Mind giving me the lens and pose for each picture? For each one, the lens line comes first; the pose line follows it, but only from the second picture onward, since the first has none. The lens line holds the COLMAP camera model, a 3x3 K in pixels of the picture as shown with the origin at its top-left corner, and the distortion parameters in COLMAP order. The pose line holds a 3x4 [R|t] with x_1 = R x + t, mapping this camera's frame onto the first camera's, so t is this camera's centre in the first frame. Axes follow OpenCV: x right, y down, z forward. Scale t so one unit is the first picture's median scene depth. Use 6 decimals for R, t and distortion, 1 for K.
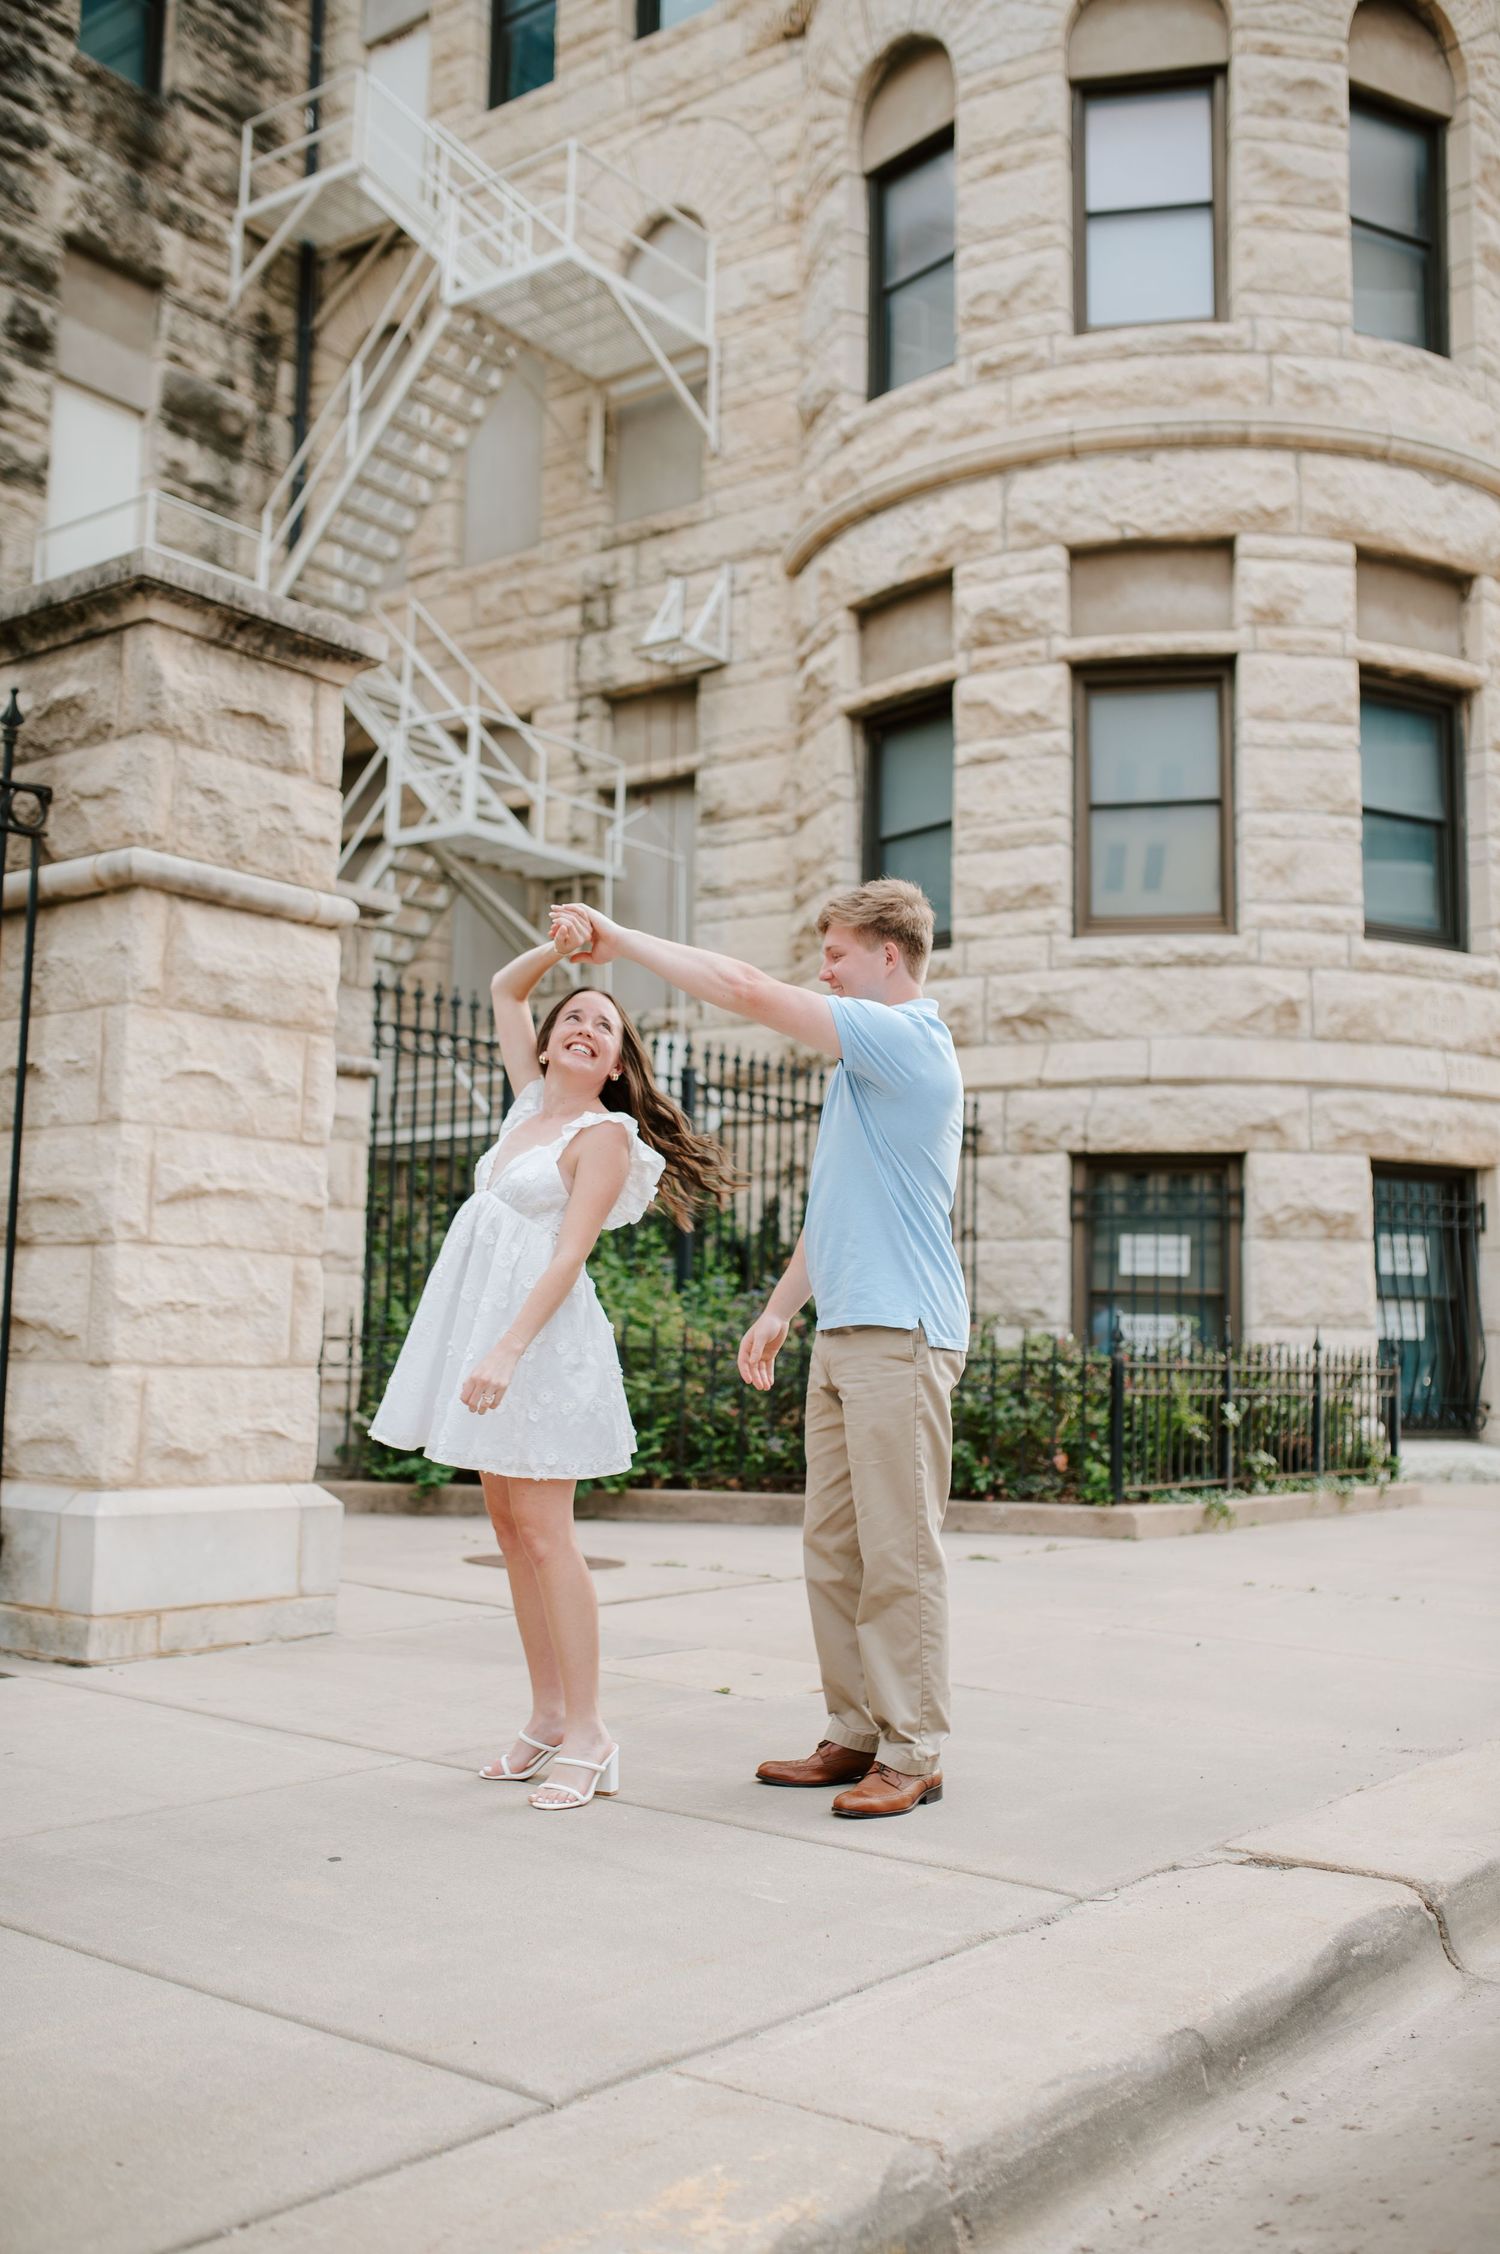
lens RADIAL K [[2145.5, 0, 750.0], [0, 2145.5, 1127.0], [0, 0, 1]] dist [-0.063100, 0.091073]
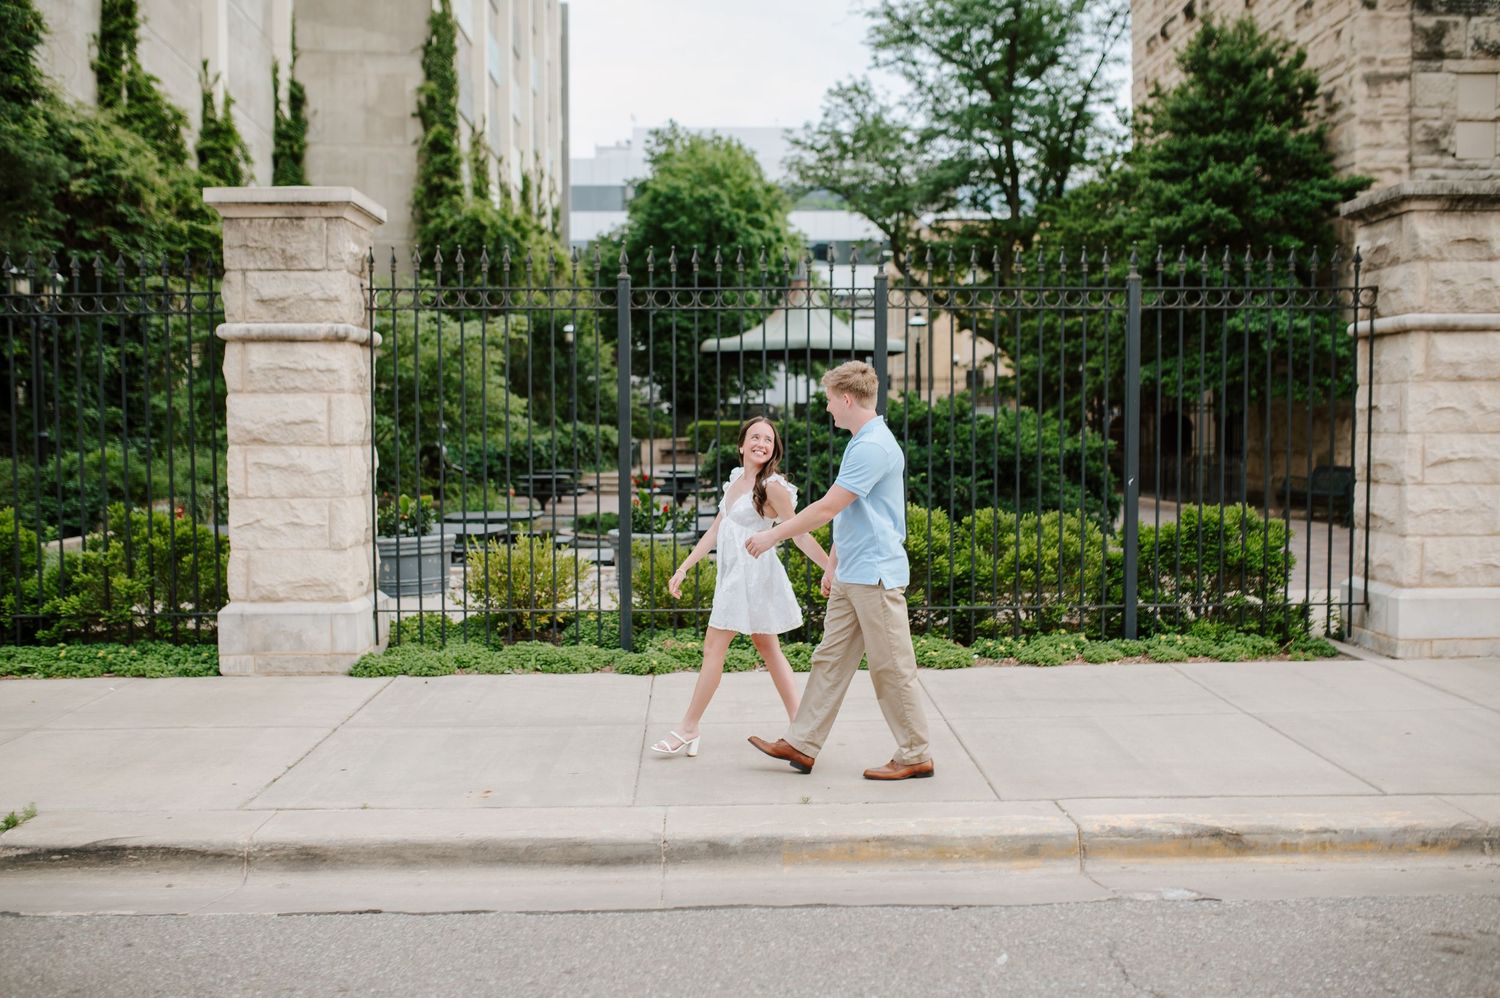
lens RADIAL K [[1427.8, 0, 750.0], [0, 1427.8, 499.0], [0, 0, 1]] dist [-0.063100, 0.091073]
pose [[0.618958, 0.017574, -0.785227, 0.452643], [0.102534, 0.989386, 0.102966, -0.155725], [0.778702, -0.144245, 0.610587, -0.492410]]
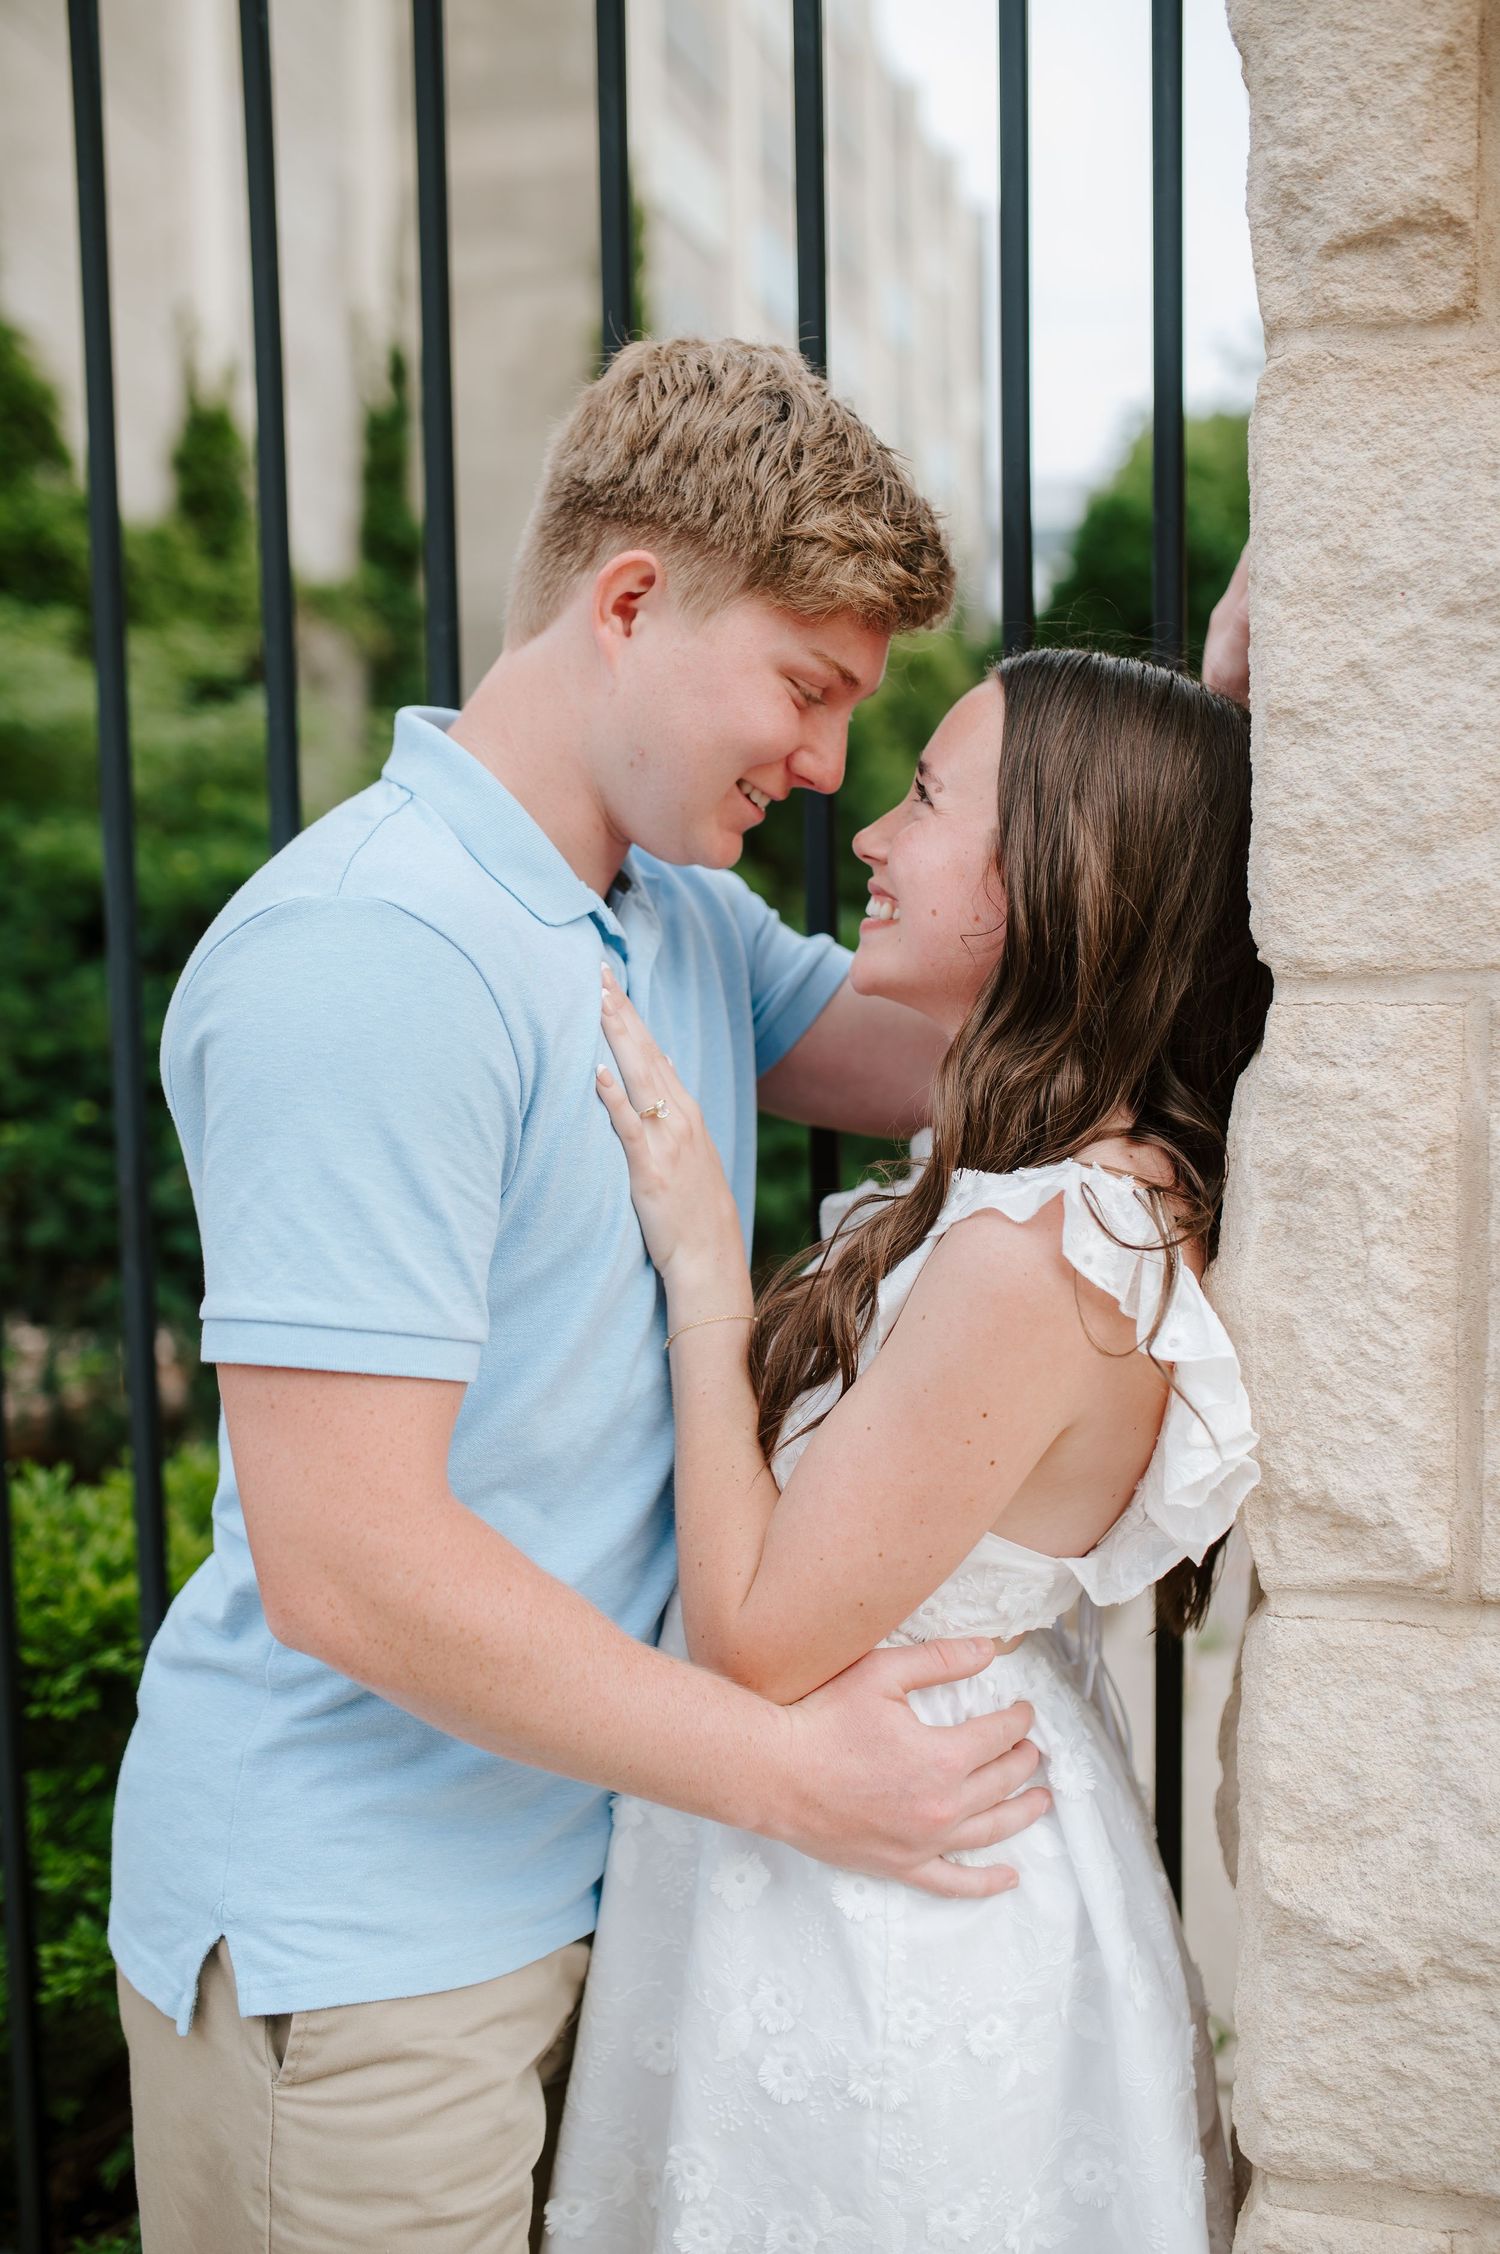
lens RADIAL K [[2145.5, 0, 750.0], [0, 2145.5, 1127.0], [0, 0, 1]] dist [-0.063100, 0.091073]
pose [[0.383352, 0.048293, -0.922339, -0.126798], [0.123894, 0.986918, 0.103168, -0.014336], [0.915255, -0.153822, 0.372354, 0.832521]]
